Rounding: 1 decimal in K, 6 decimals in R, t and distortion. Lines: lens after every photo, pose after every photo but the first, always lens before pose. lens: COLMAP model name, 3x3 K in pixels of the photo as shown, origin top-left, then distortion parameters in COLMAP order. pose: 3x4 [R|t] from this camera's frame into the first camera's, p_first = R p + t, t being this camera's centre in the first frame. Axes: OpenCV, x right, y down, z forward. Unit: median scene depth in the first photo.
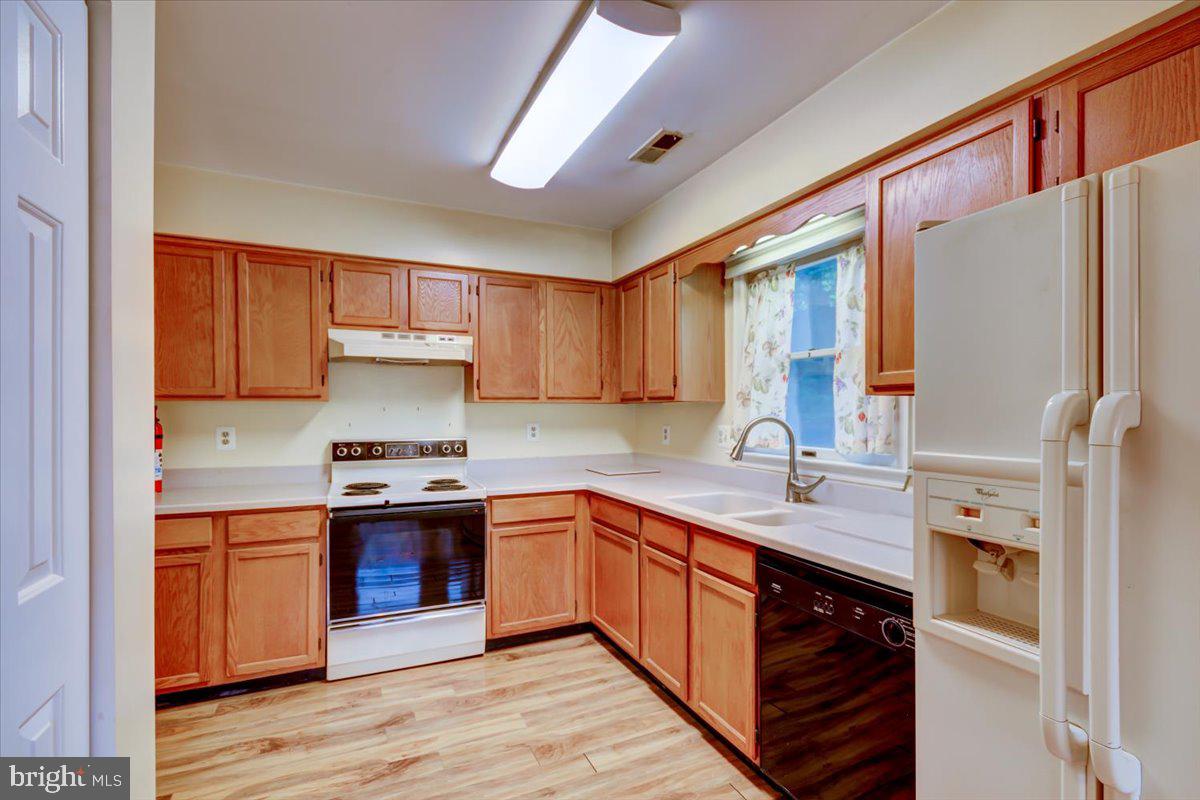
lens RADIAL K [[568.5, 0, 598.4], [0, 568.5, 415.8], [0, 0, 1]] dist [0.014546, 0.000268]
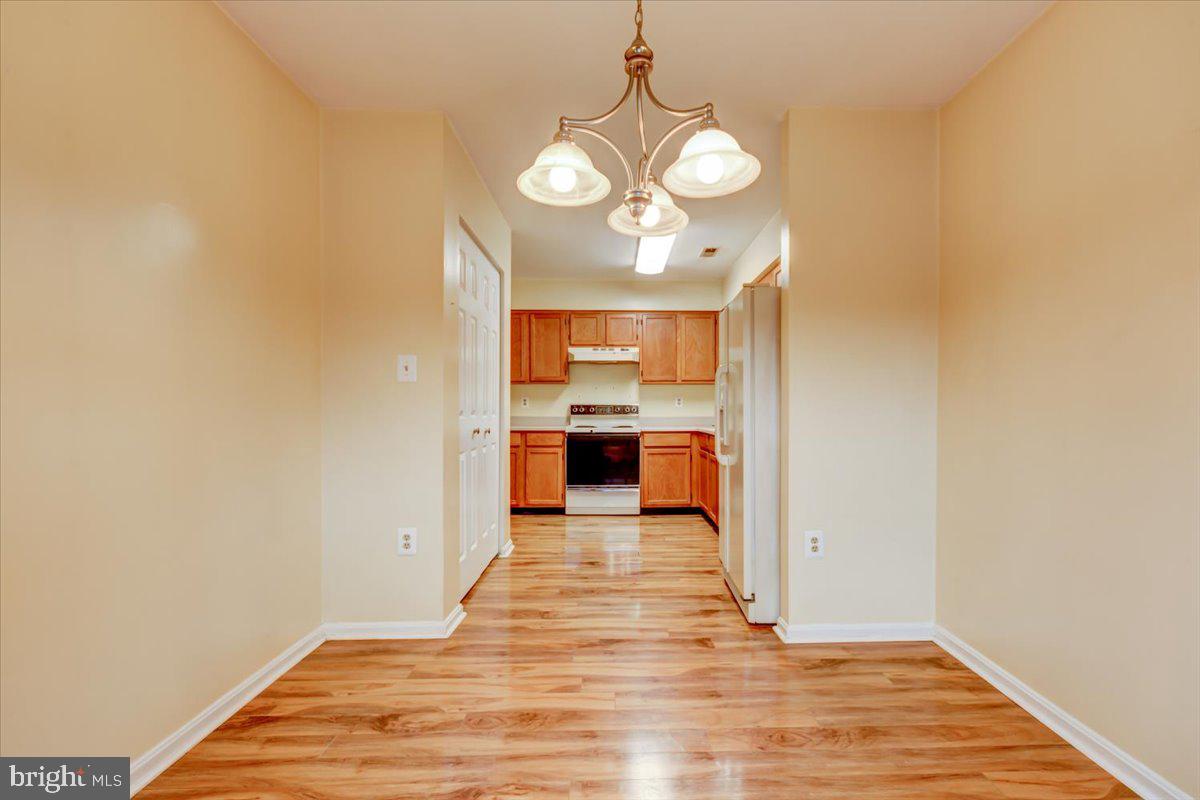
lens RADIAL K [[570.5, 0, 609.0], [0, 570.5, 414.4], [0, 0, 1]] dist [0.001512, 0.000396]
pose [[0.912836, 0.004718, -0.408299, 0.470894], [-0.005171, 0.999987, -0.000006, 0.081517], [0.408293, 0.002117, 0.912848, -0.762296]]
